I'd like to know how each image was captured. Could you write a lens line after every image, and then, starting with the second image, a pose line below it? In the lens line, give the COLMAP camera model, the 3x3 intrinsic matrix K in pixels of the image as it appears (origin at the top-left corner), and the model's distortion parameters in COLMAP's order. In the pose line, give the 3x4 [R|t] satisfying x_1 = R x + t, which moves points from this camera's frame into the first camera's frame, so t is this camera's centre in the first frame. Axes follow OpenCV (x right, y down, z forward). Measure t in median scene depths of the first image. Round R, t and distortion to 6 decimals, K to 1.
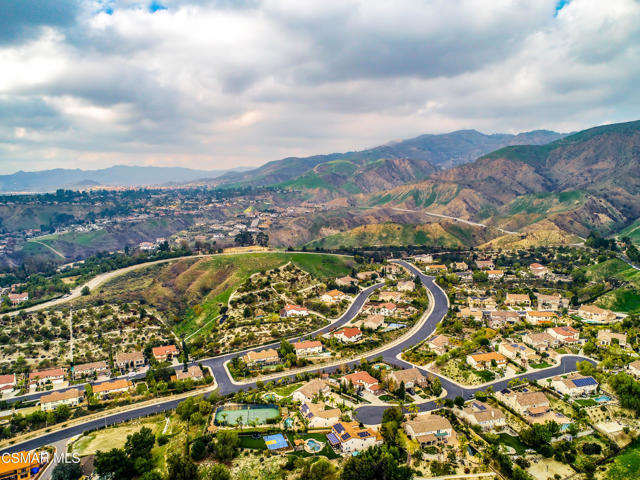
lens RADIAL K [[482.3, 0, 320.0], [0, 482.3, 240.0], [0, 0, 1]] dist [-0.003033, -0.001321]
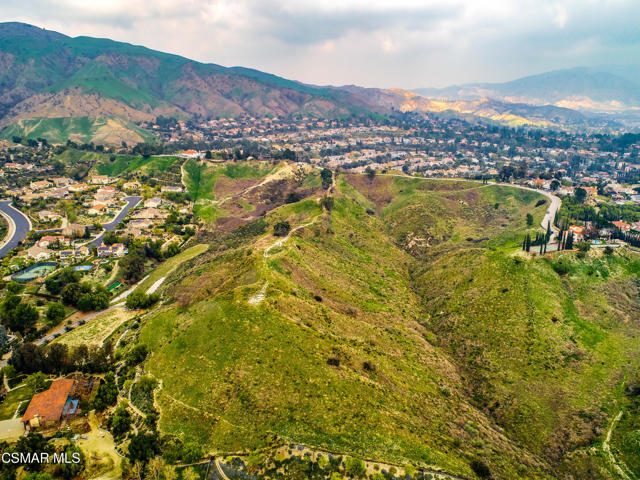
lens RADIAL K [[482.3, 0, 320.0], [0, 482.3, 240.0], [0, 0, 1]] dist [-0.003033, -0.001321]
pose [[0.197385, -0.277043, 0.940365, -0.806759], [0.117200, 0.959026, 0.257940, 0.017871], [-0.973295, 0.059297, 0.221766, -0.041222]]
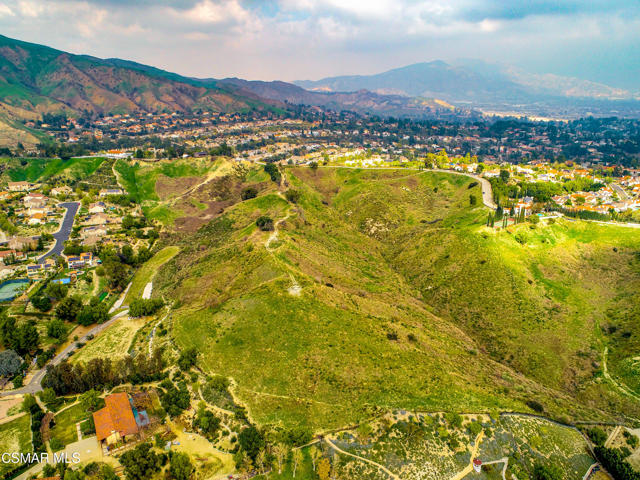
lens RADIAL K [[482.3, 0, 320.0], [0, 482.3, 240.0], [0, 0, 1]] dist [-0.003033, -0.001321]
pose [[-0.056439, -0.296554, 0.953347, -0.861865], [0.125974, 0.945122, 0.301454, -0.014623], [-0.990427, 0.137111, -0.015984, 0.154117]]
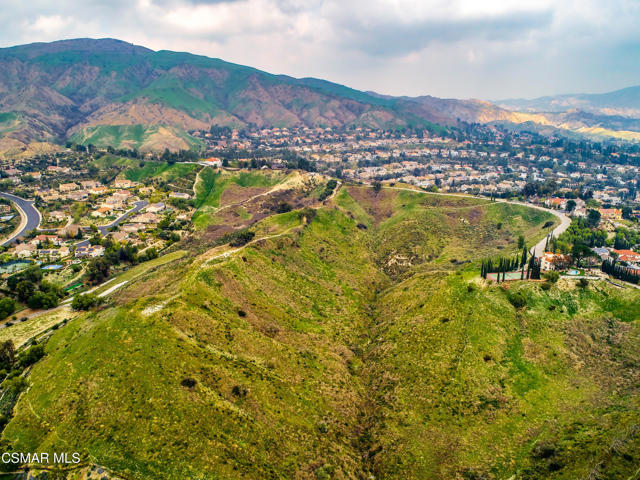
lens RADIAL K [[482.3, 0, 320.0], [0, 482.3, 240.0], [0, 0, 1]] dist [-0.003033, -0.001321]
pose [[0.366404, -0.243244, 0.898098, -0.704484], [0.107012, 0.969835, 0.219015, 0.046372], [-0.924282, 0.015859, 0.381382, -0.254799]]
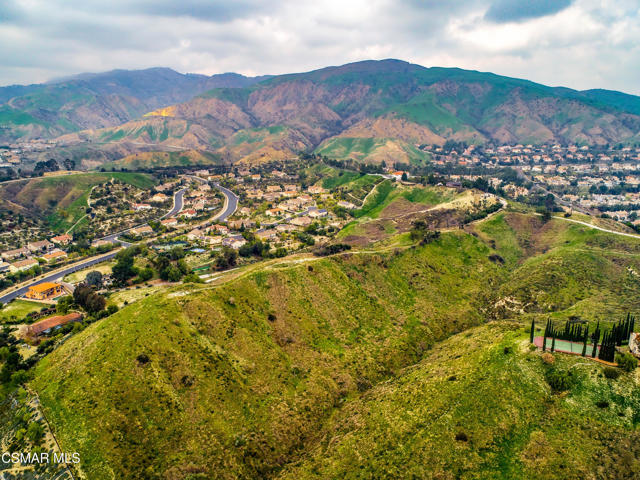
lens RADIAL K [[482.3, 0, 320.0], [0, 482.3, 240.0], [0, 0, 1]] dist [-0.003033, -0.001321]
pose [[0.816249, -0.130981, 0.562655, -0.466858], [0.060994, 0.988054, 0.141525, 0.078771], [-0.574471, -0.081201, 0.814487, -0.516327]]
